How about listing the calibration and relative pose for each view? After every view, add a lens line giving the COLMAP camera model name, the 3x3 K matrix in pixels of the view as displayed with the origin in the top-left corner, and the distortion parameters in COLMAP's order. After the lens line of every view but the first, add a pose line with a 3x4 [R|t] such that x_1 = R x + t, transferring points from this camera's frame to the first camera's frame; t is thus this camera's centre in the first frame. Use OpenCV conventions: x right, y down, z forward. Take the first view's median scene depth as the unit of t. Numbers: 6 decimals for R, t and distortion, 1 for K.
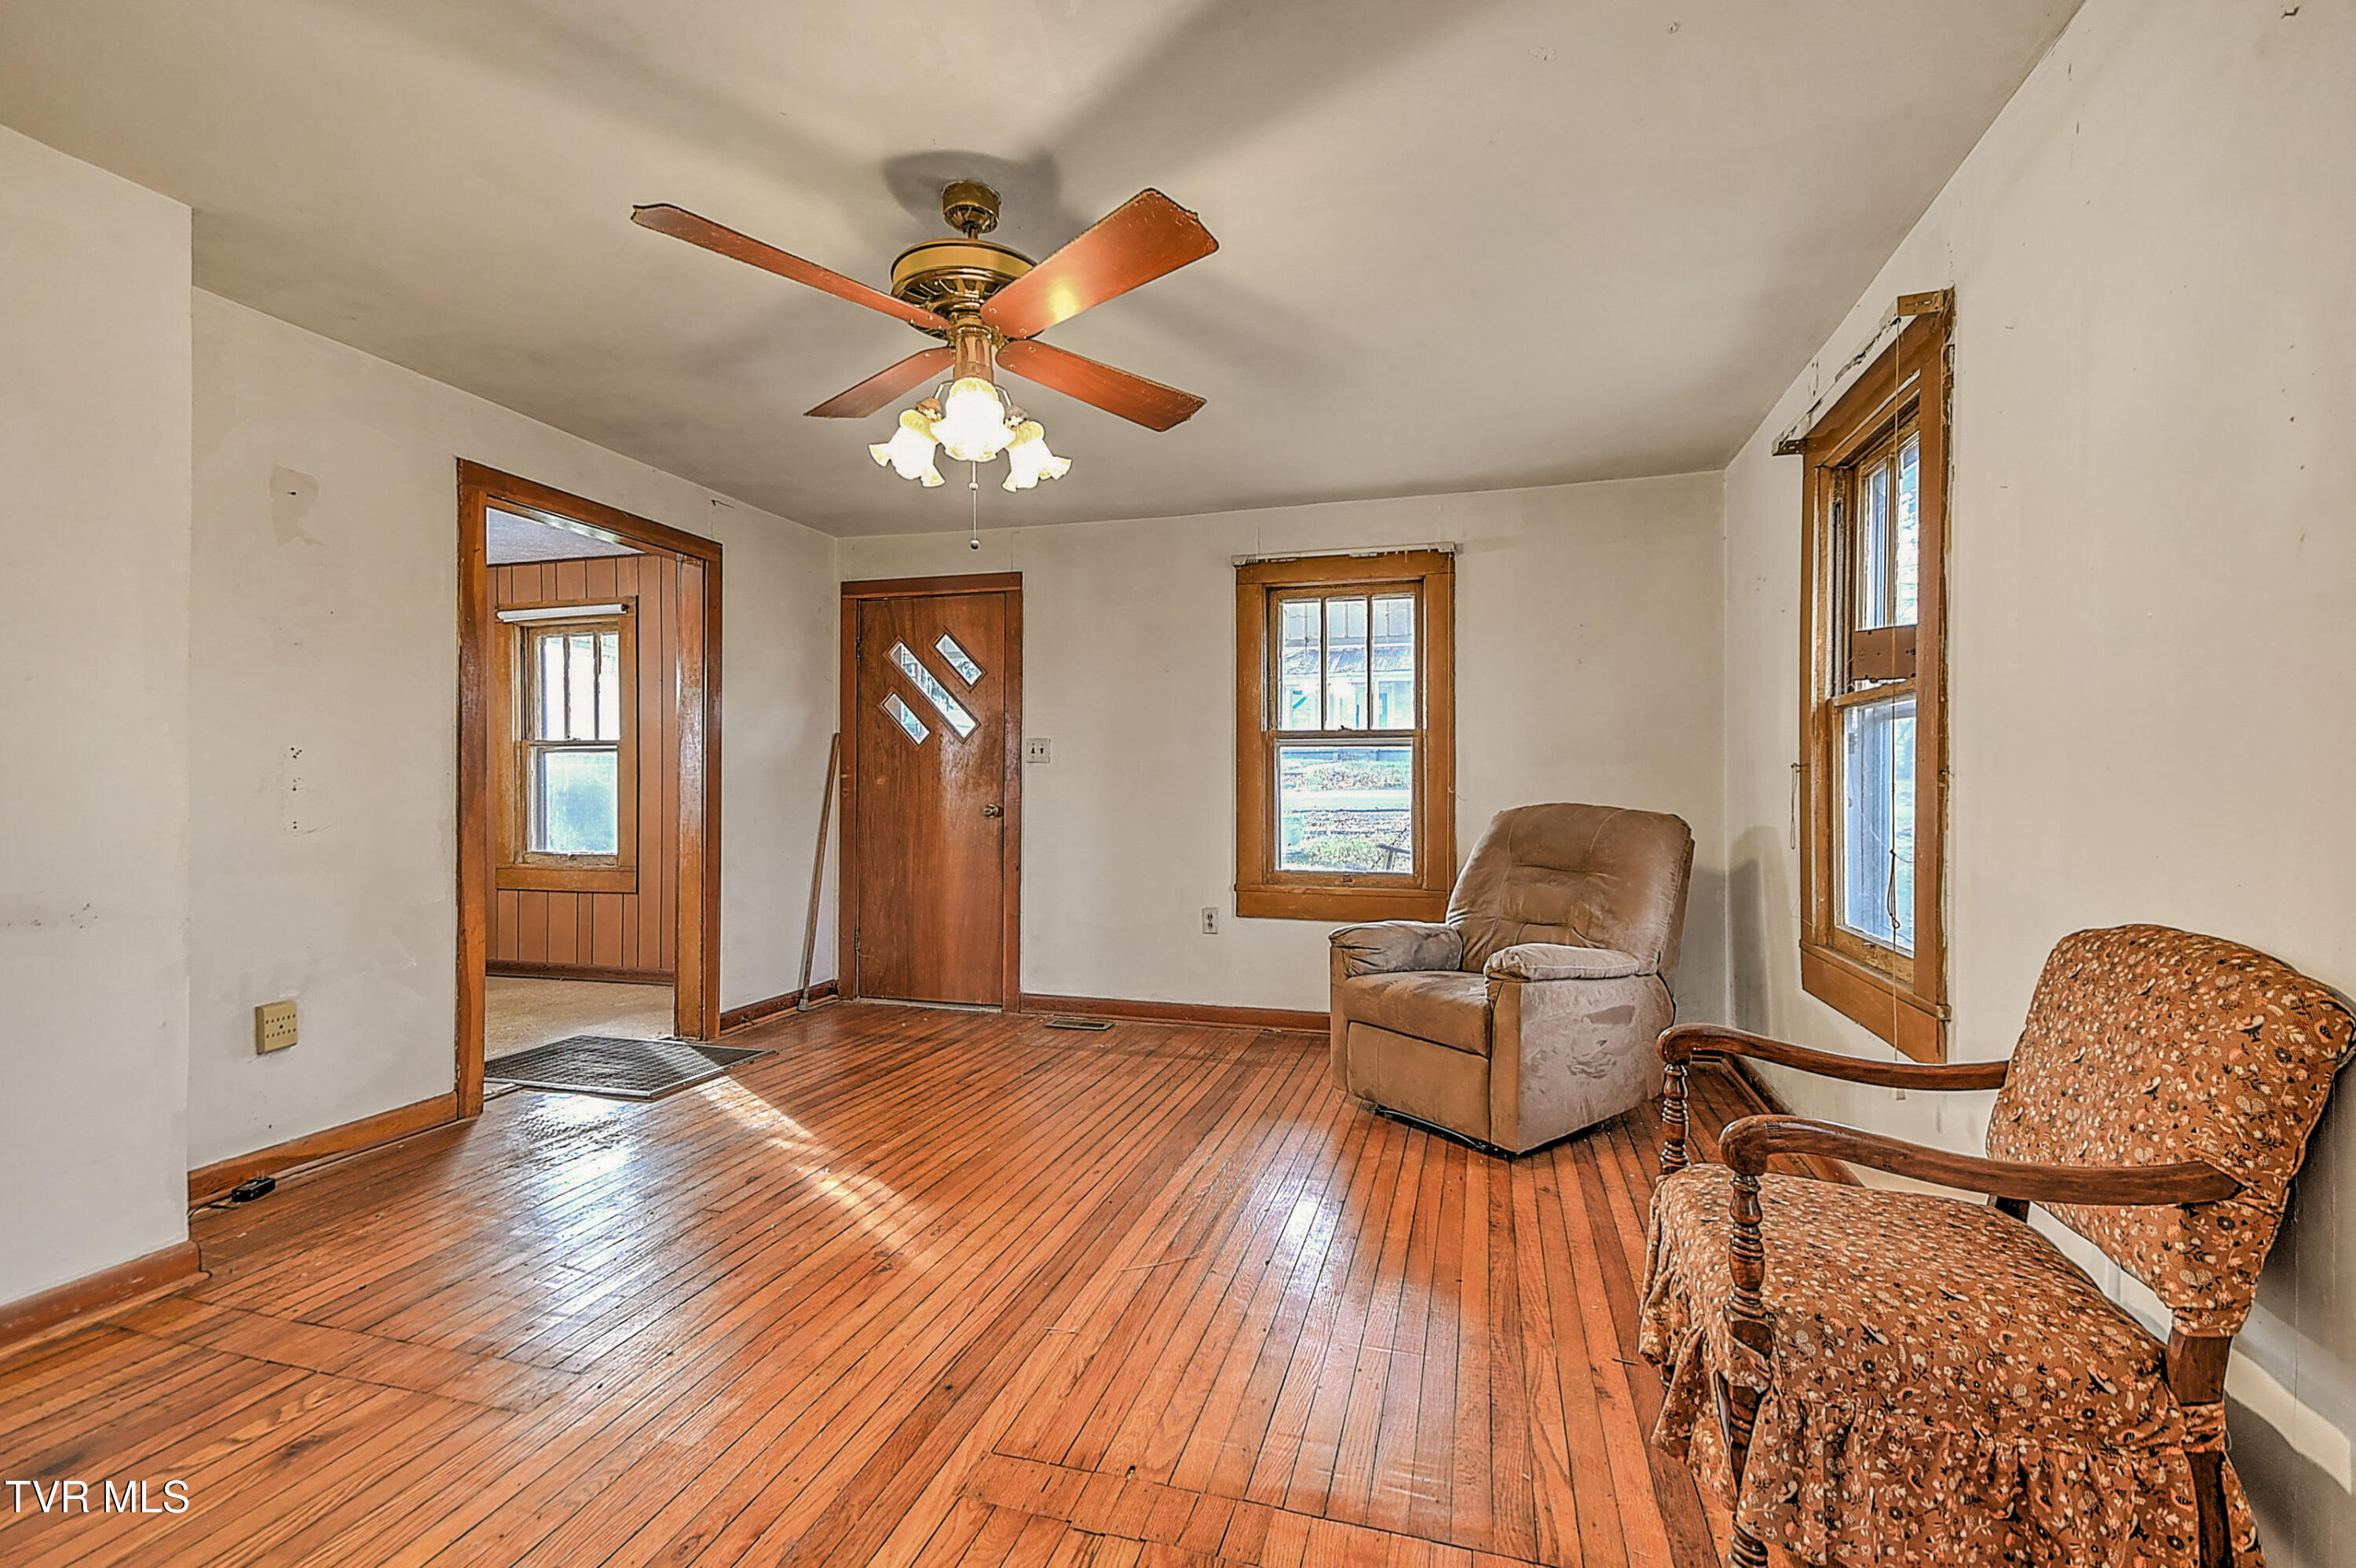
lens RADIAL K [[1015.1, 0, 1176.6], [0, 1015.1, 774.7], [0, 0, 1]] dist [0.026130, -0.000376]
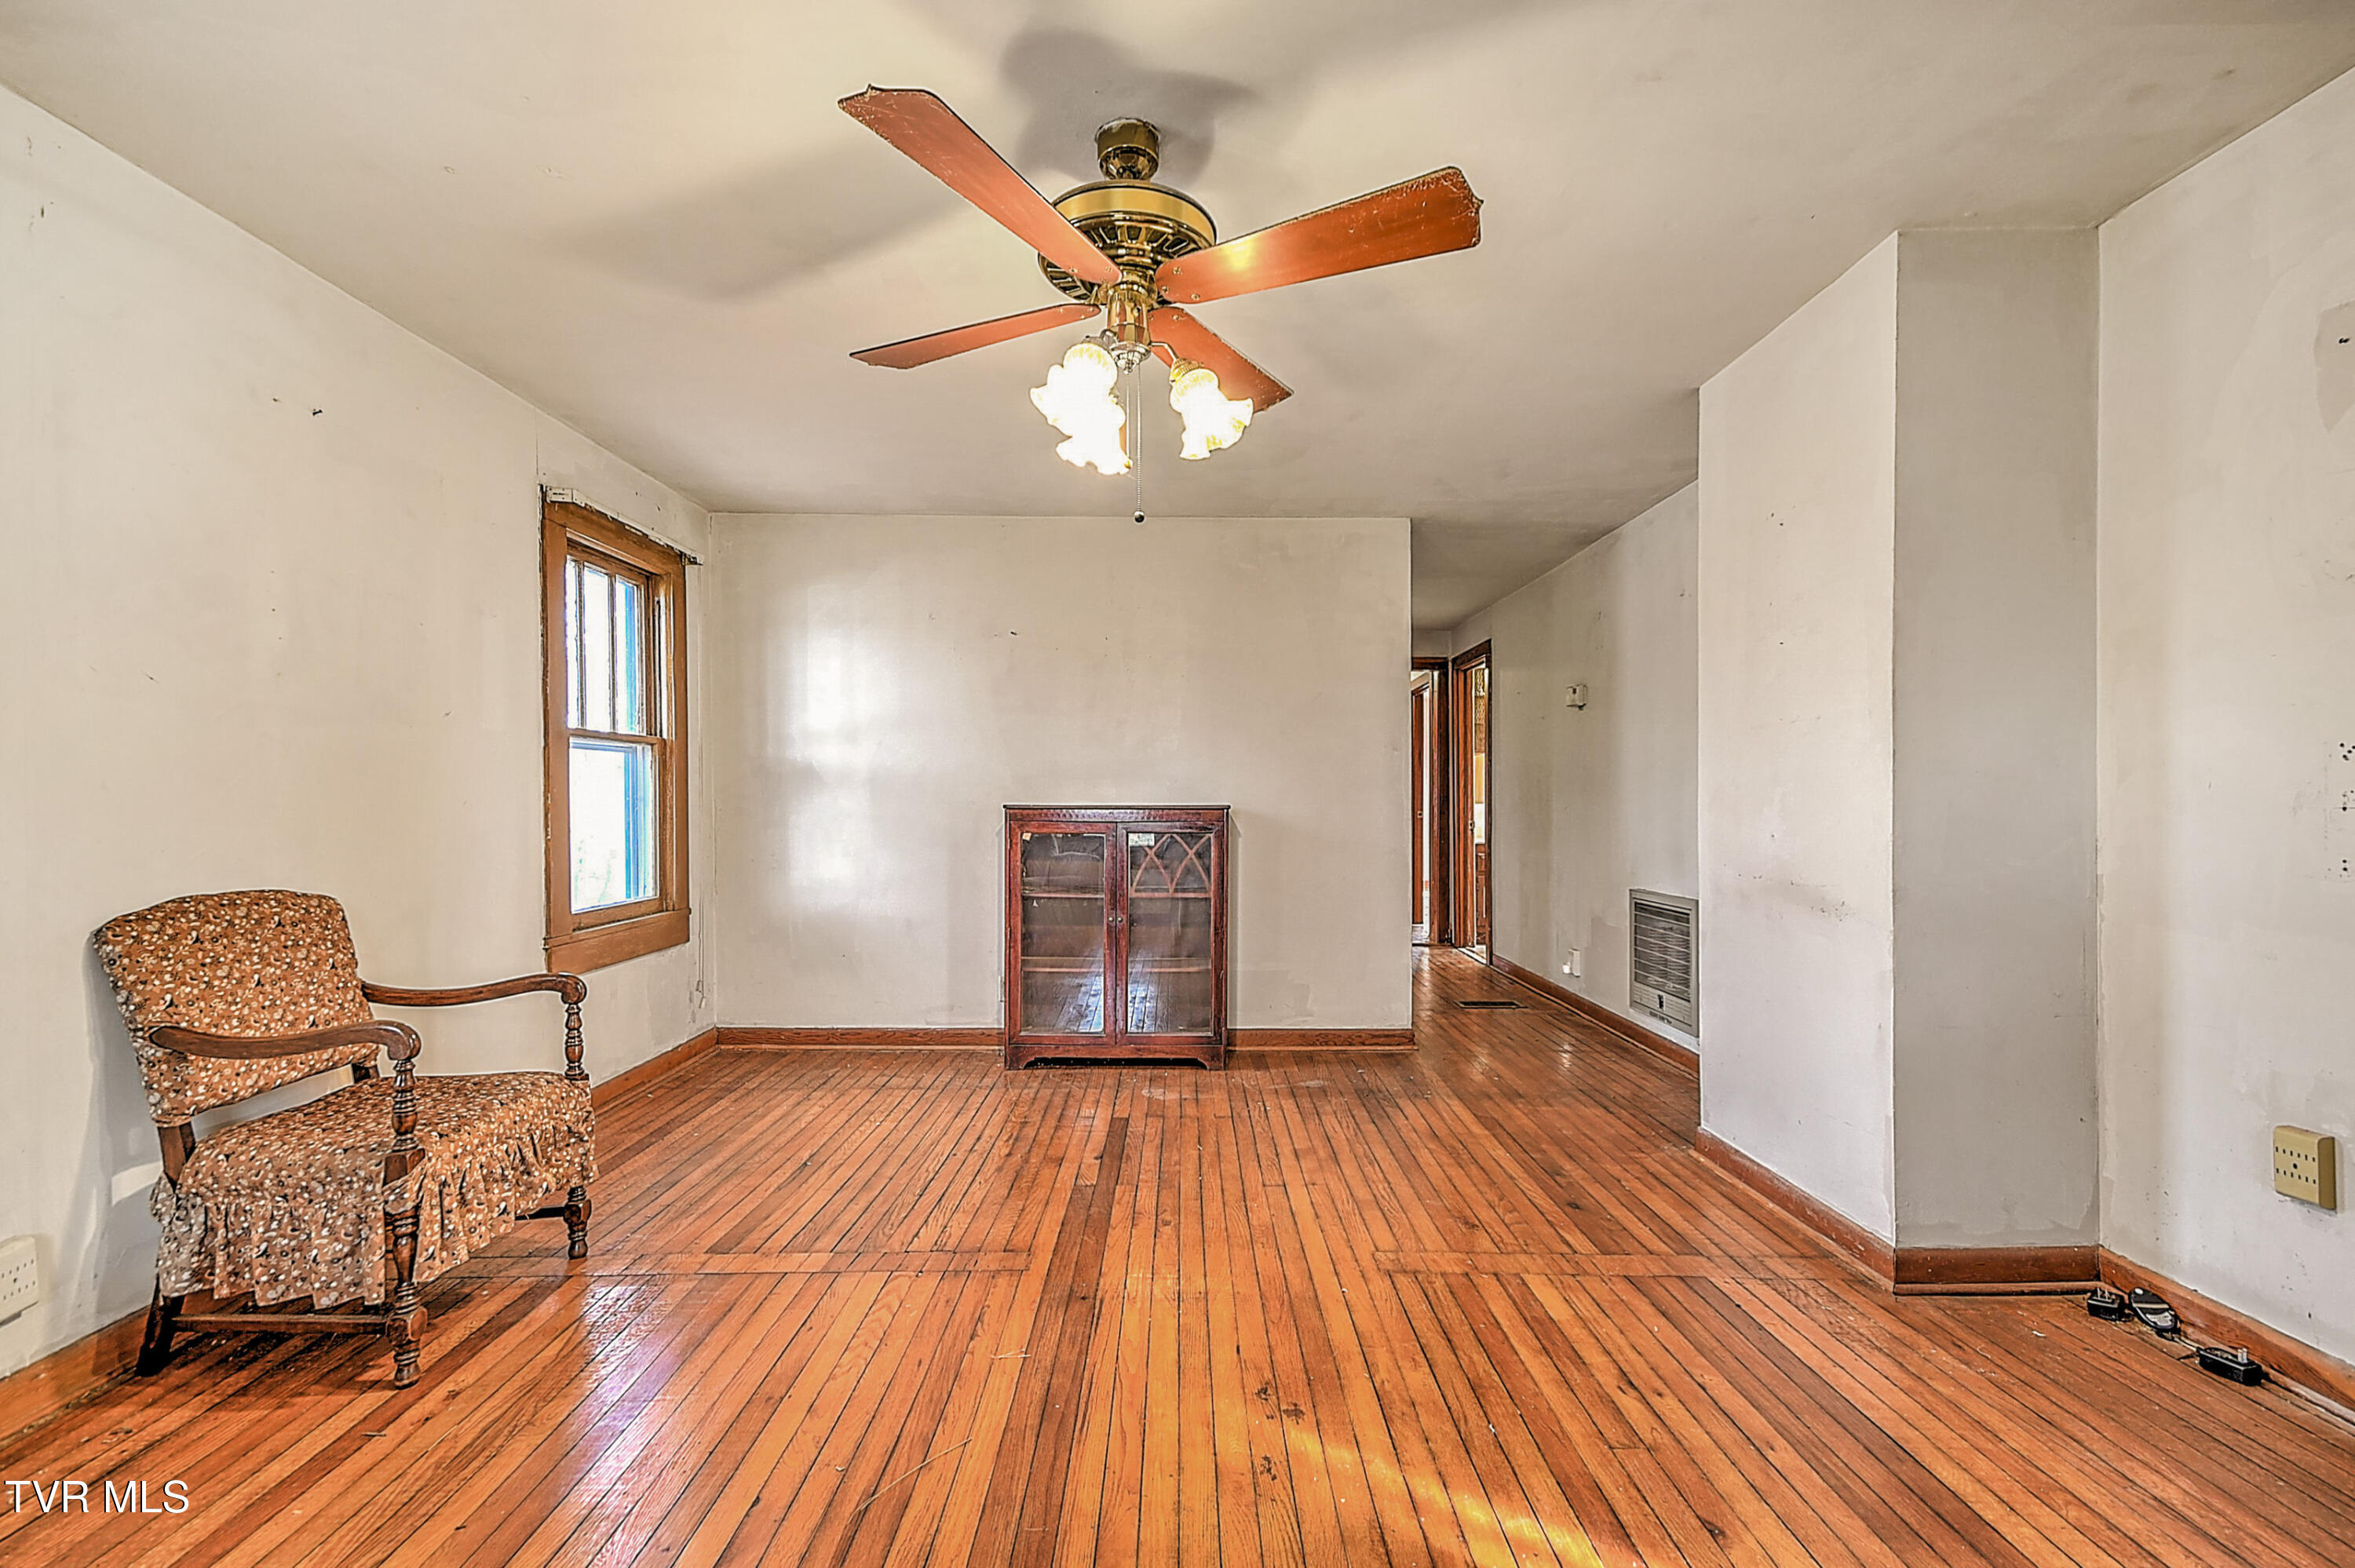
lens RADIAL K [[1034.9, 0, 1177.7], [0, 1034.9, 816.3], [0, 0, 1]] dist [0.034133, -0.016828]
pose [[-0.958534, 0.003752, -0.284953, 0.009107], [0.002482, 0.999985, 0.004817, 0.009003], [0.284967, 0.003910, -0.958529, 0.936801]]
